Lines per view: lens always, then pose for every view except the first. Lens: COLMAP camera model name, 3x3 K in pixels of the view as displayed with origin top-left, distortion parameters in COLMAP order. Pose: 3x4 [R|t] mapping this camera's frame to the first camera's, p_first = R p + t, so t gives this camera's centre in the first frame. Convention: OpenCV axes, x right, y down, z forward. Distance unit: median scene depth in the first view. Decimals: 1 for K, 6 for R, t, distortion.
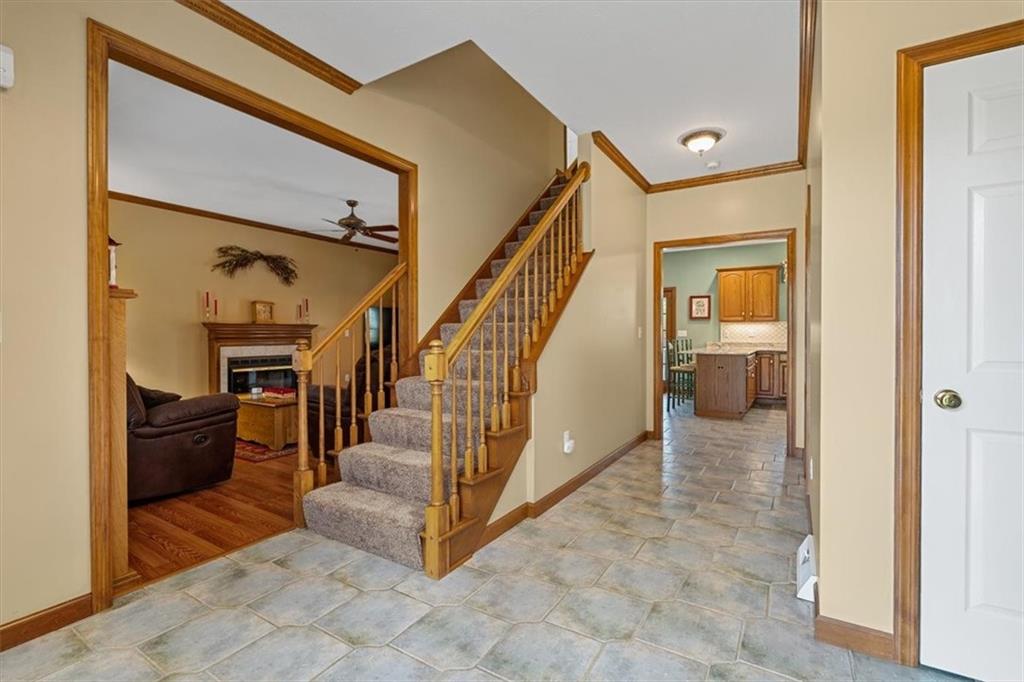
lens RADIAL K [[447.0, 0, 519.2], [0, 447.0, 336.4], [0, 0, 1]] dist [-0.002194, 0.000611]
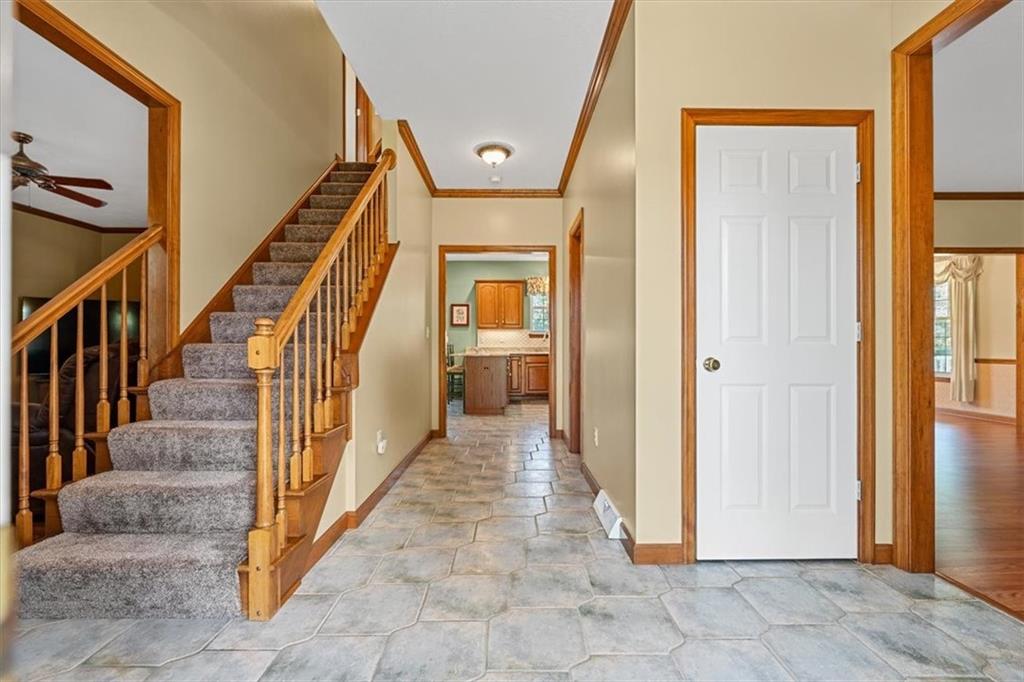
lens RADIAL K [[447.0, 0, 512.0], [0, 447.0, 342.5], [0, 0, 1]] dist [-0.002194, 0.000611]
pose [[0.853707, 0.002000, 0.520749, -0.127240], [0.004212, 0.999933, -0.010744, 0.035380], [-0.520736, 0.011365, 0.853642, 0.052106]]
